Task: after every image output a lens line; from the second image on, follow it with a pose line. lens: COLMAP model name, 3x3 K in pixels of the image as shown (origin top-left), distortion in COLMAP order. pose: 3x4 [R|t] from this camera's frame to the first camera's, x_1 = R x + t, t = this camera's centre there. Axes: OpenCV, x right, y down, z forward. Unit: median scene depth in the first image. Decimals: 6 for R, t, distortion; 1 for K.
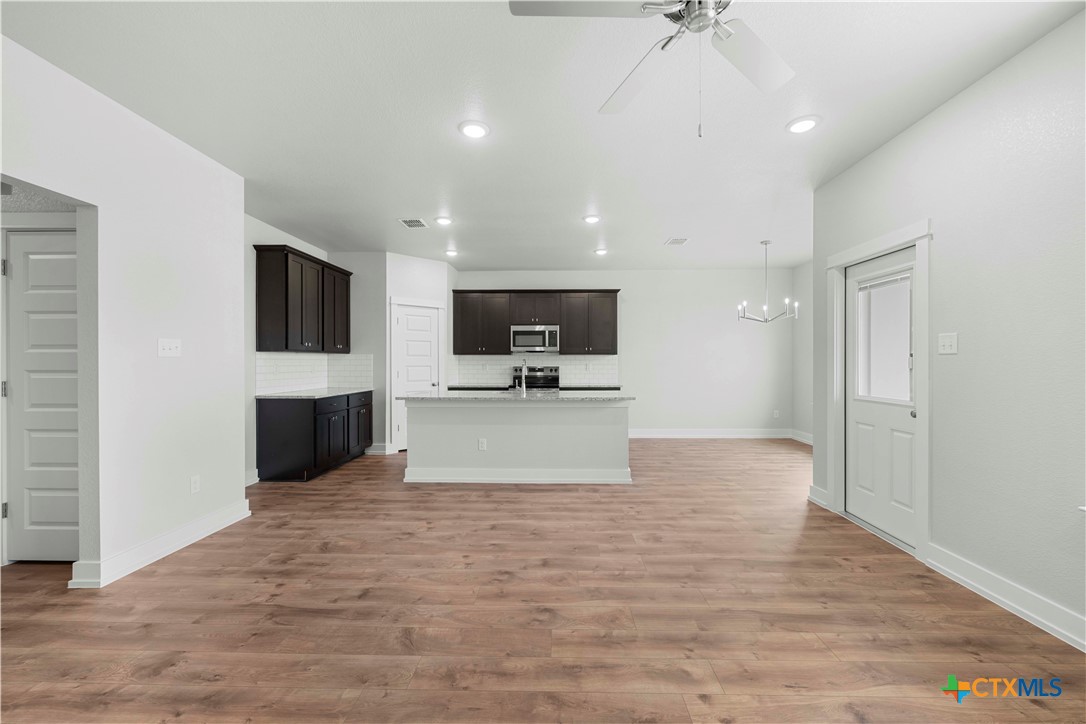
lens RADIAL K [[428.9, 0, 549.5], [0, 428.9, 364.5], [0, 0, 1]] dist [0.001664, -0.001490]
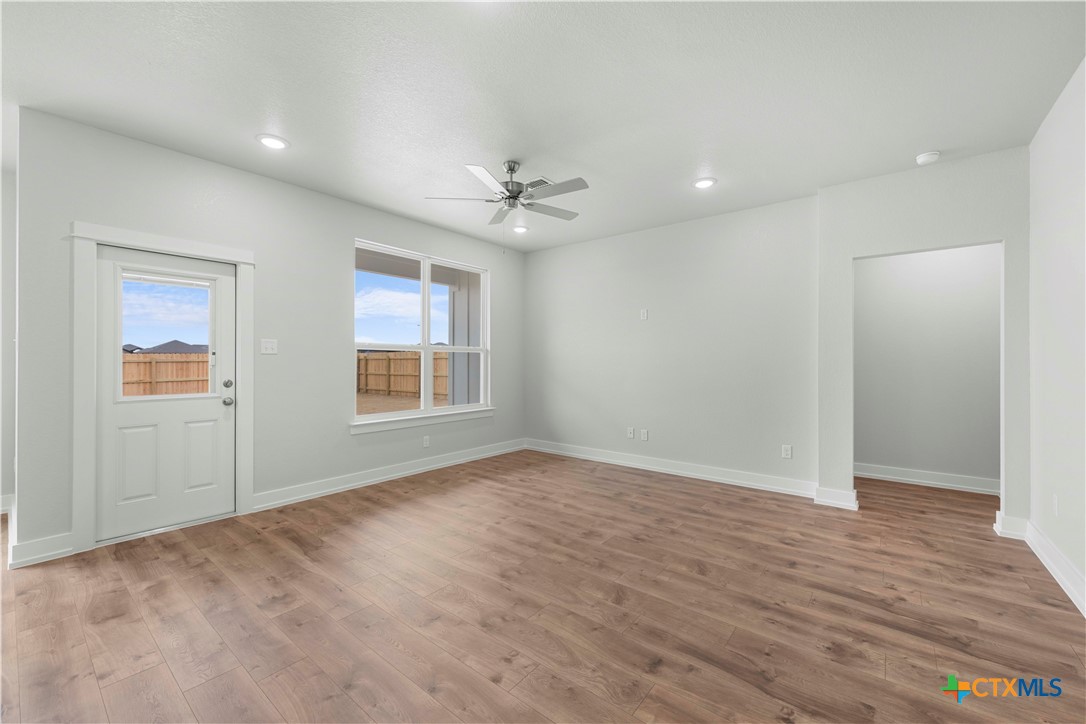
lens RADIAL K [[428.9, 0, 550.5], [0, 428.9, 356.6], [0, 0, 1]] dist [0.001664, -0.001490]
pose [[-0.798770, 0.005188, 0.601614, -0.448048], [0.003487, 0.999986, -0.003994, -0.003473], [-0.601626, -0.001092, -0.798777, 1.035579]]
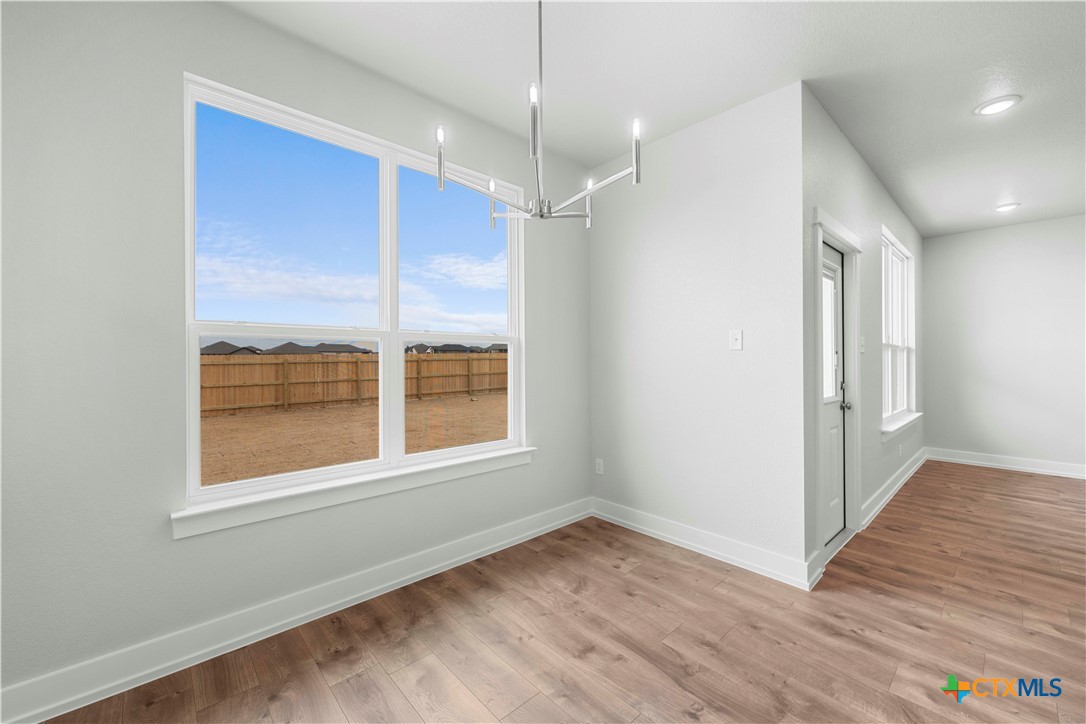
lens RADIAL K [[428.9, 0, 549.0], [0, 428.9, 355.8], [0, 0, 1]] dist [0.001664, -0.001490]
pose [[-0.692529, 0.008729, 0.721337, 0.425310], [0.008057, 0.999958, -0.004366, -0.010420], [-0.721345, 0.002788, -0.692570, 1.682586]]
